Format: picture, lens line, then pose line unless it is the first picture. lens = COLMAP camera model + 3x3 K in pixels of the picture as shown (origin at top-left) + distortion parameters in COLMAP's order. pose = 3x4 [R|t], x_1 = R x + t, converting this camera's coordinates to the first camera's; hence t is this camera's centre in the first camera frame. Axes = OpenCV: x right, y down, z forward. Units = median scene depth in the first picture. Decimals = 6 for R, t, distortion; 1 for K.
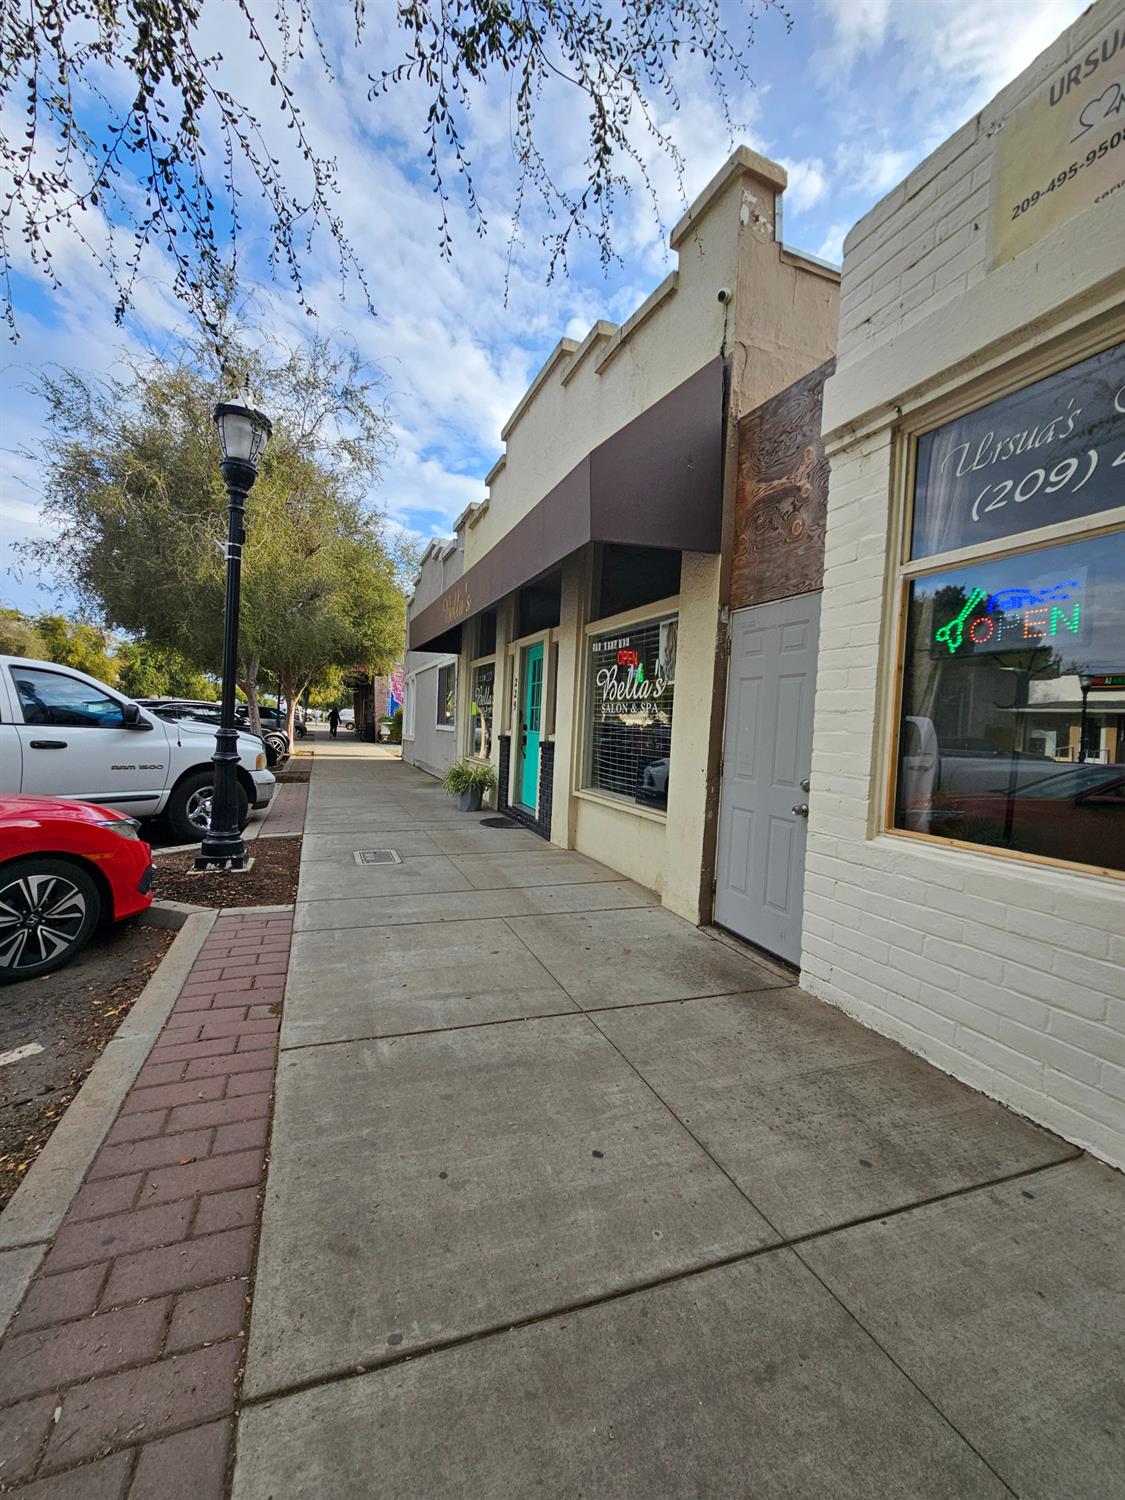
lens RADIAL K [[608.2, 0, 557.4], [0, 608.2, 742.0], [0, 0, 1]] dist [-0.004494, -0.000602]
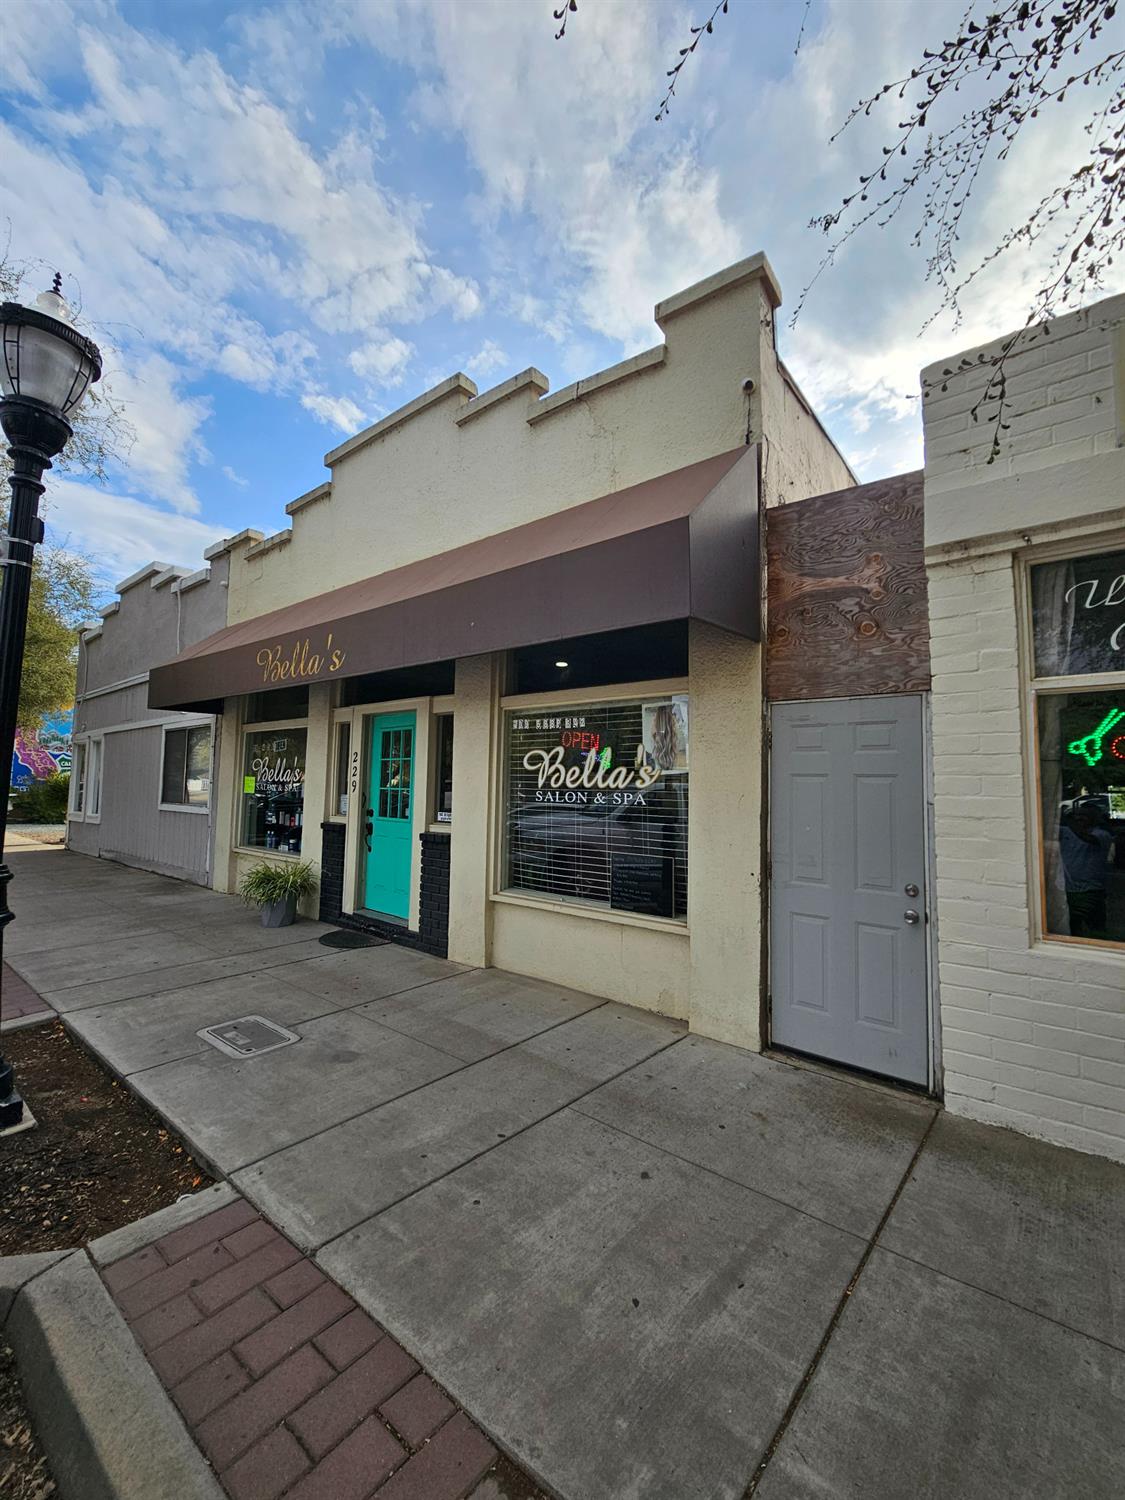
lens RADIAL K [[608.2, 0, 557.4], [0, 608.2, 742.0], [0, 0, 1]] dist [-0.004494, -0.000602]
pose [[0.872772, 0.008809, 0.488048, -0.422362], [0.035368, 0.996068, -0.081226, -0.079635], [-0.486845, 0.088153, 0.869029, 0.307110]]
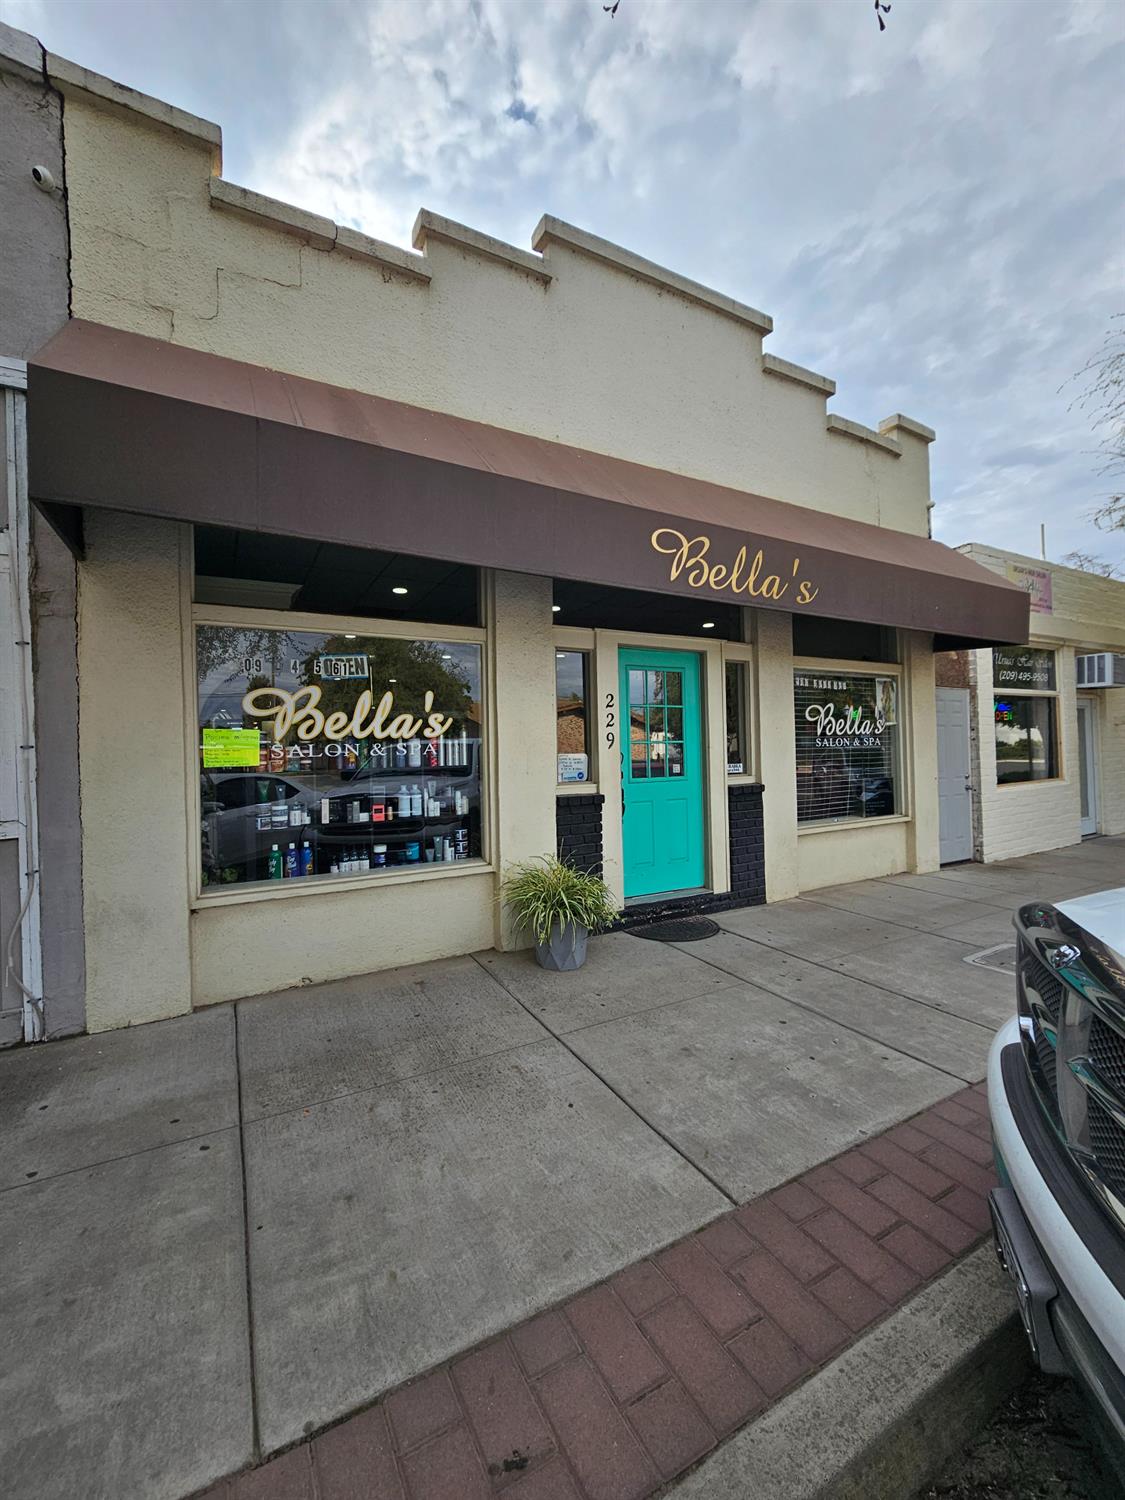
lens RADIAL K [[624.8, 0, 561.5], [0, 624.8, 728.6], [0, 0, 1]] dist [-0.003336, -0.000207]
pose [[-0.142715, -0.028363, 0.989357, -1.226103], [0.034207, 0.998851, 0.033570, -0.171890], [-0.989173, 0.038634, -0.141580, 2.091484]]
